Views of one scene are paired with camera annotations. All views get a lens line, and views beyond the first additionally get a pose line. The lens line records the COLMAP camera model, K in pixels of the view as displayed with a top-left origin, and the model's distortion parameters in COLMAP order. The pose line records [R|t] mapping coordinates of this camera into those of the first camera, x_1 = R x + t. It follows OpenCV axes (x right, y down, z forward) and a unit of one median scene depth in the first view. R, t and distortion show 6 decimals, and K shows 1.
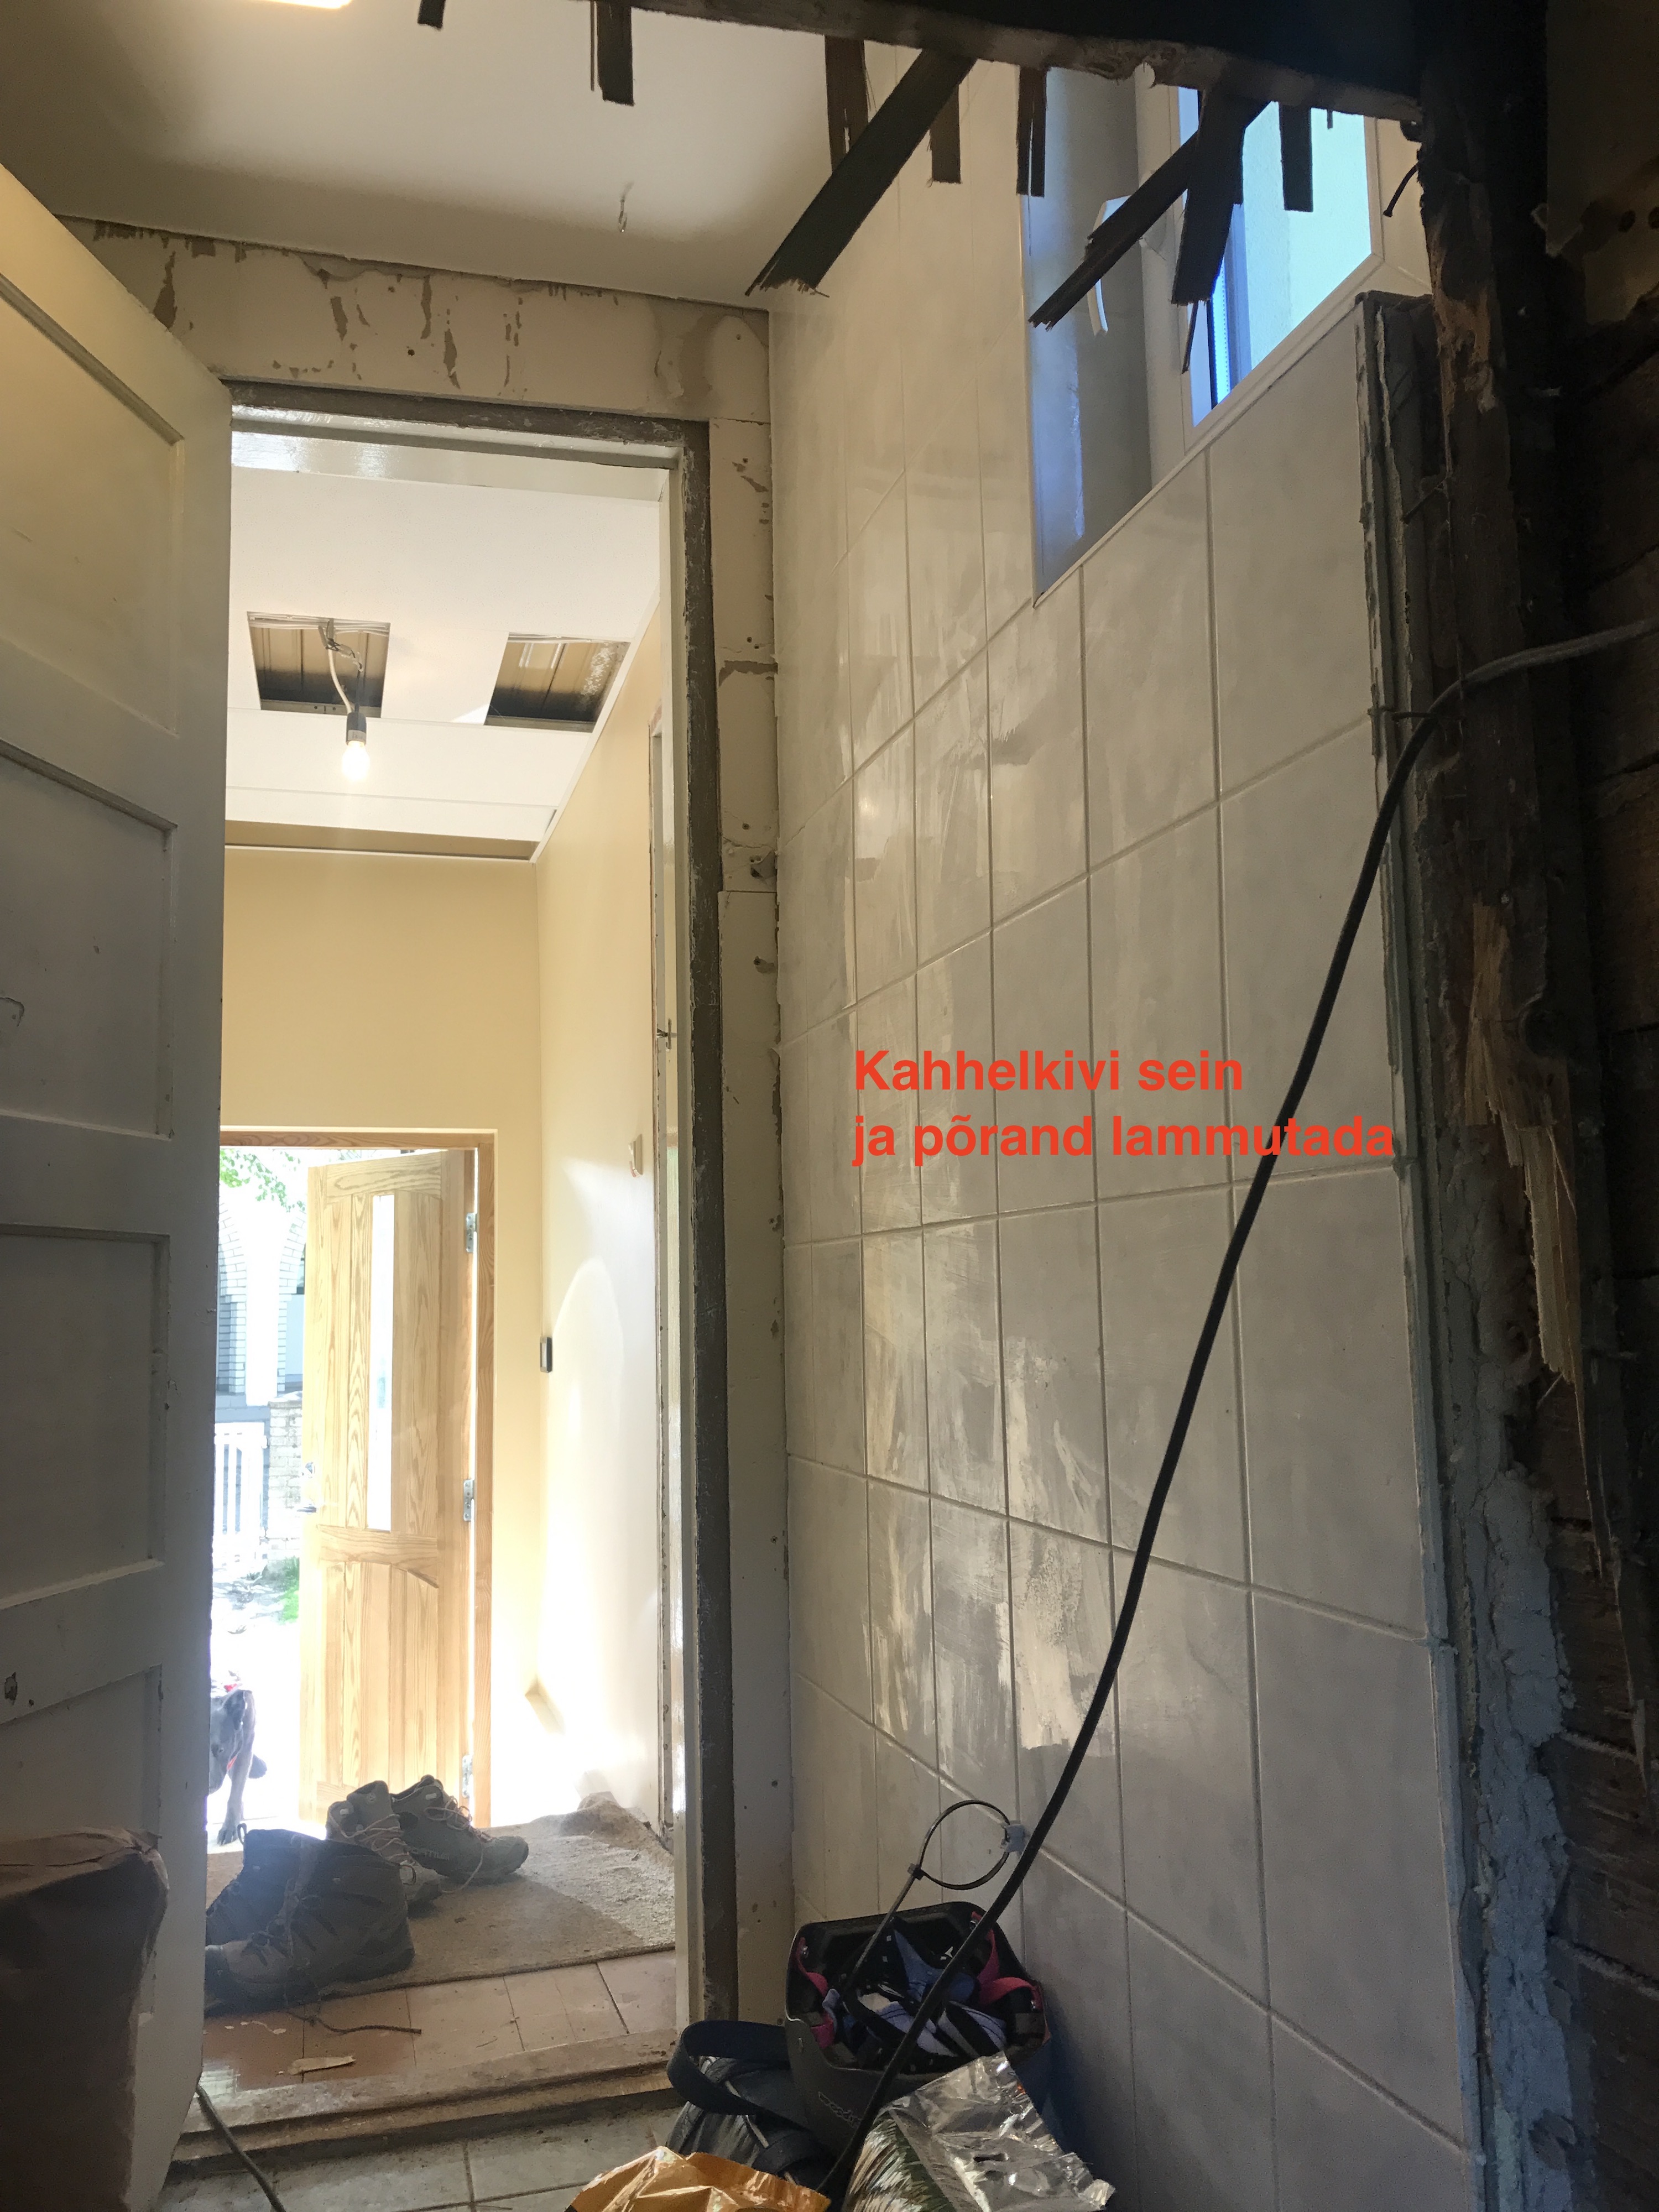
lens RADIAL K [[1819.9, 0, 827.4], [0, 1819.9, 1098.5], [0, 0, 1]] dist [0.005123, 0.008255]
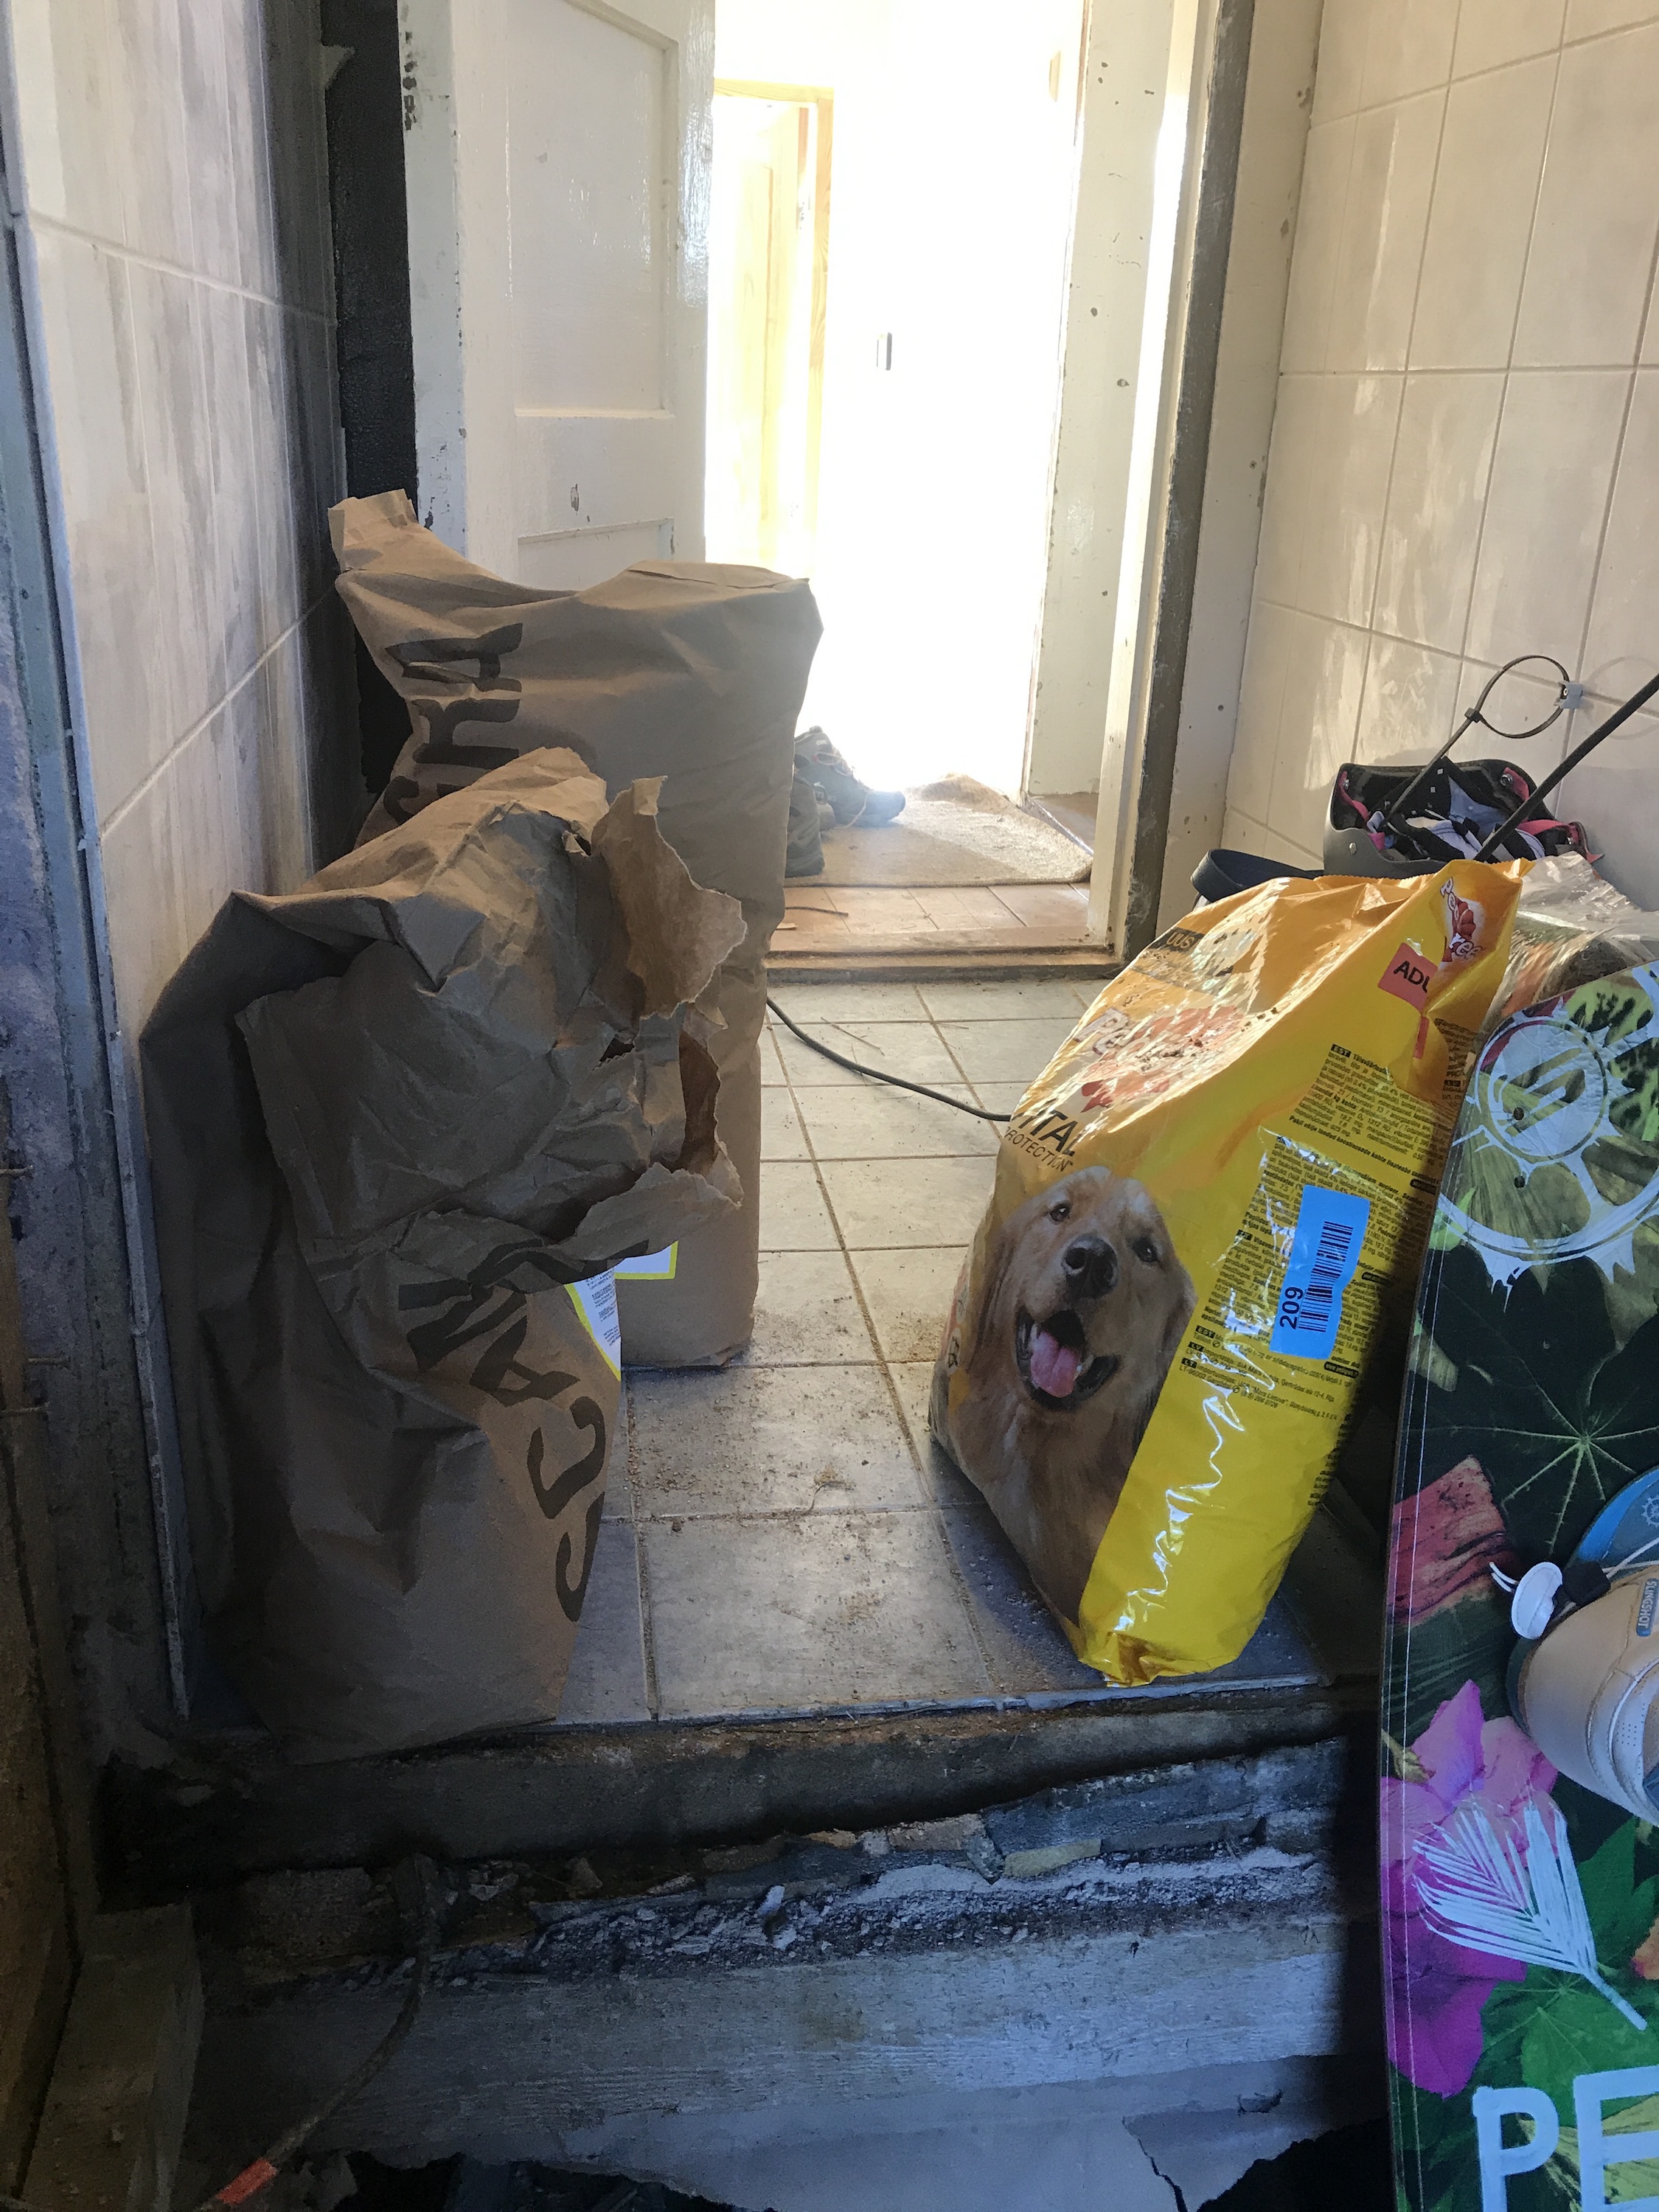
lens RADIAL K [[1819.9, 0, 829.1], [0, 1819.9, 1098.7], [0, 0, 1]] dist [0.005123, 0.008255]
pose [[0.991177, 0.100919, -0.085925, -0.138196], [-0.050316, 0.886241, 0.460483, 0.107773], [0.122622, -0.452097, 0.883500, -0.039836]]
